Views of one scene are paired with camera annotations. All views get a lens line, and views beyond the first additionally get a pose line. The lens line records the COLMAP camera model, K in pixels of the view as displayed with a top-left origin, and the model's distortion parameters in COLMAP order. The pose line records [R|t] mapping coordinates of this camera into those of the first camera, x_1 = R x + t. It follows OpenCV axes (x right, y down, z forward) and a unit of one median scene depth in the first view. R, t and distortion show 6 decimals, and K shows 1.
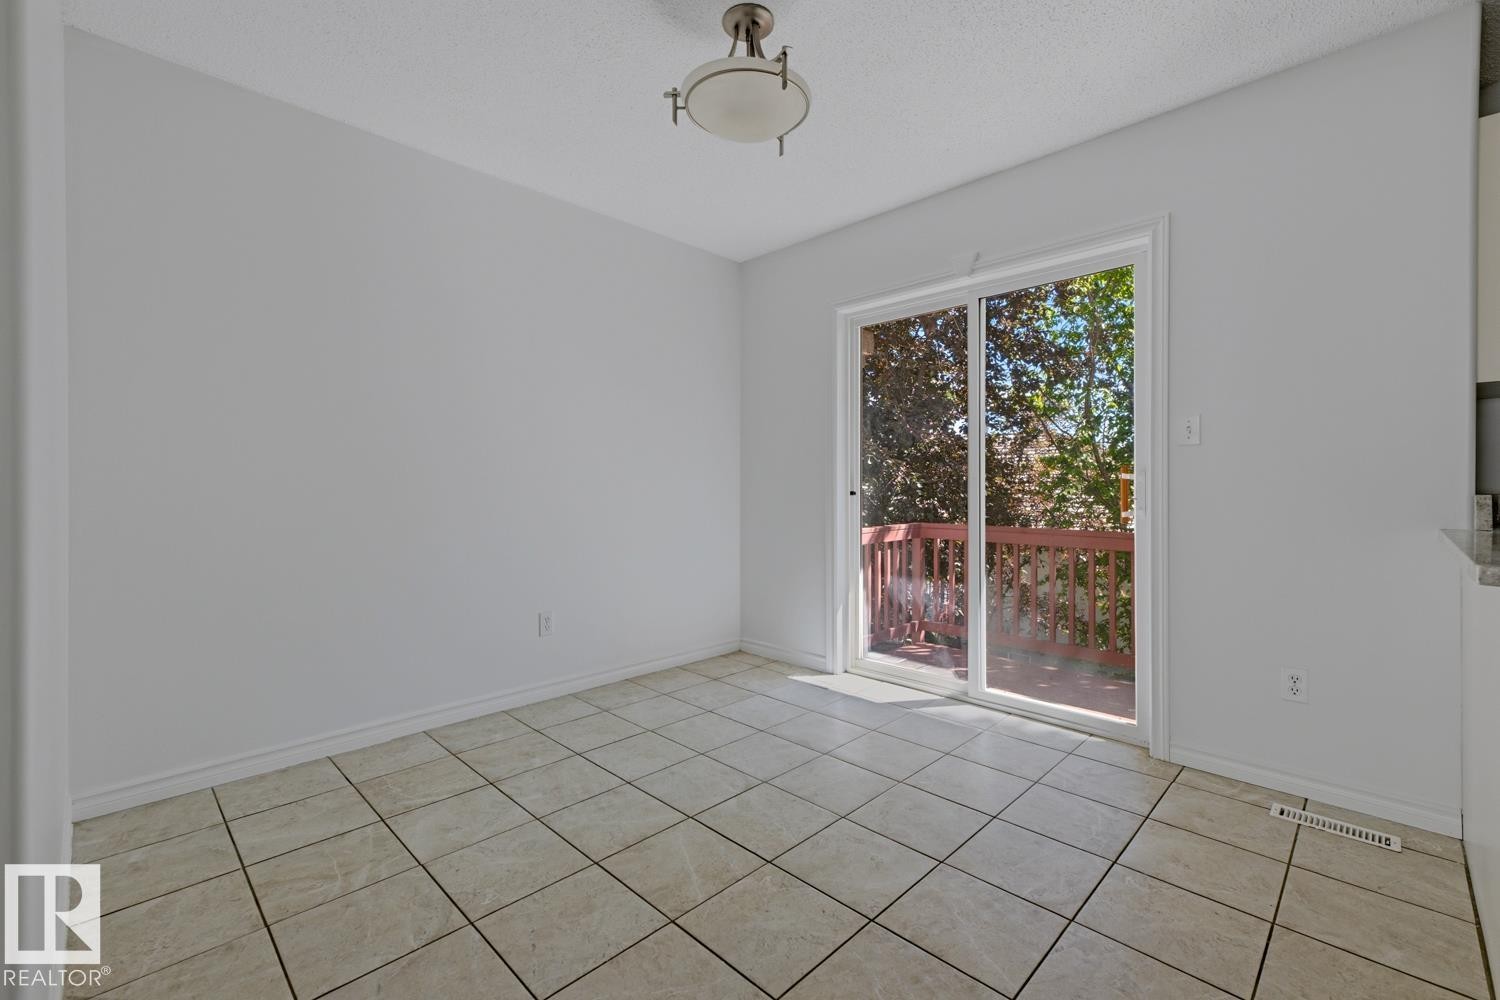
lens RADIAL K [[650.0, 0, 761.1], [0, 650.0, 480.7], [0, 0, 1]] dist [0.020949, -0.000045]
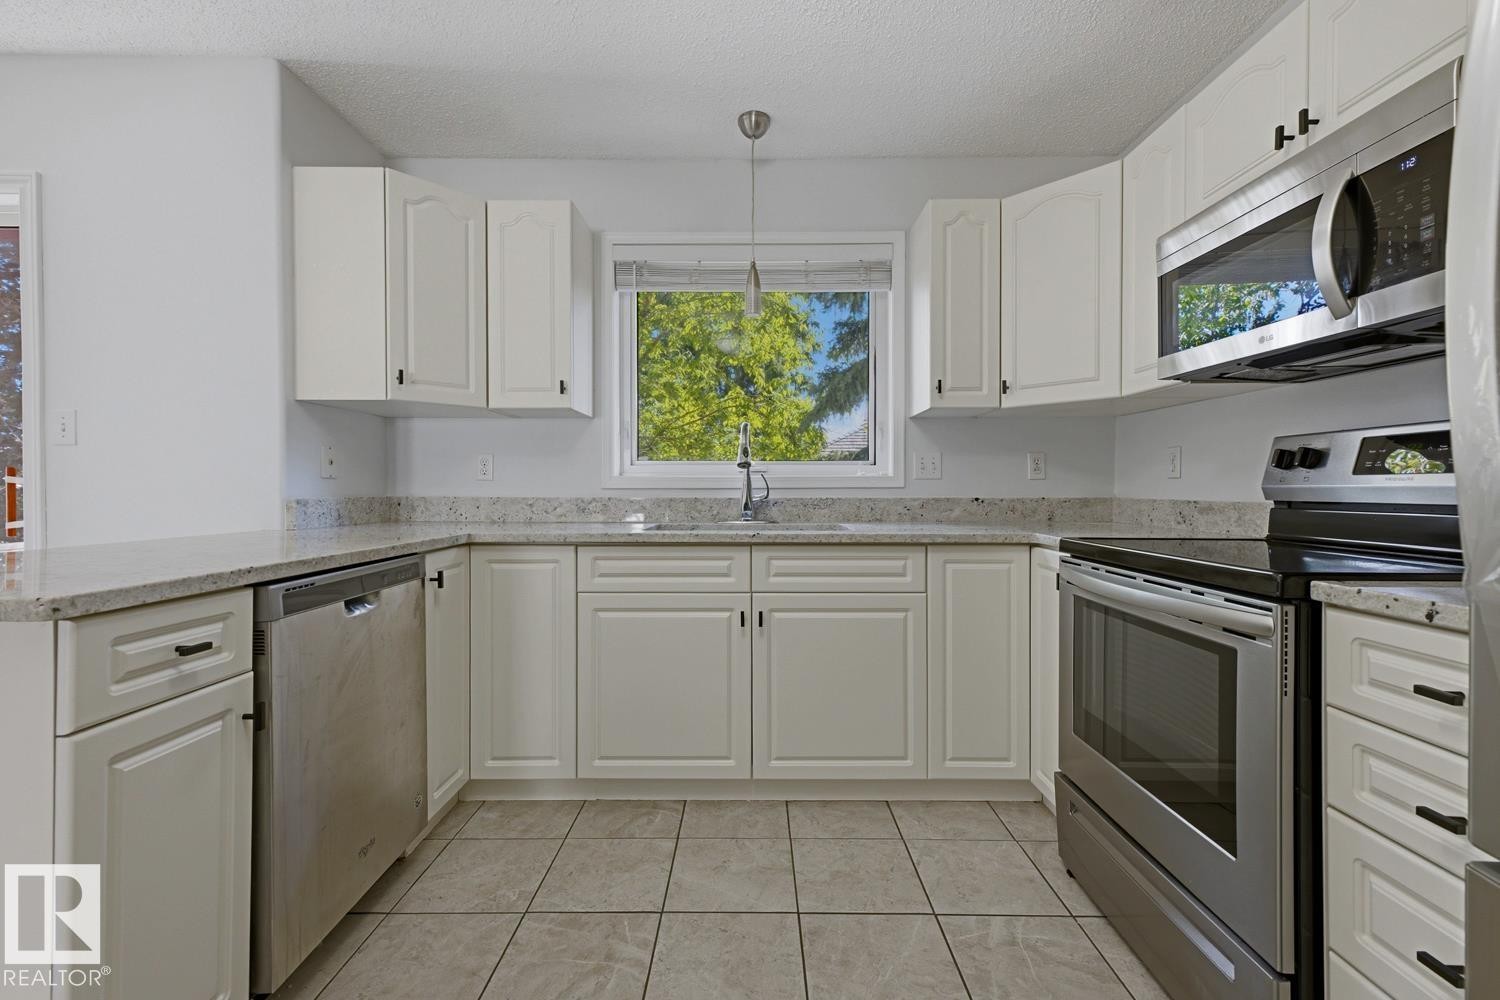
lens RADIAL K [[644.0, 0, 753.2], [0, 644.0, 489.8], [0, 0, 1]] dist [0.016905, -0.000274]
pose [[0.721103, -0.005662, 0.692805, 0.571871], [-0.003397, 0.999926, 0.011707, -0.007587], [-0.692820, -0.010796, 0.721030, -0.218946]]
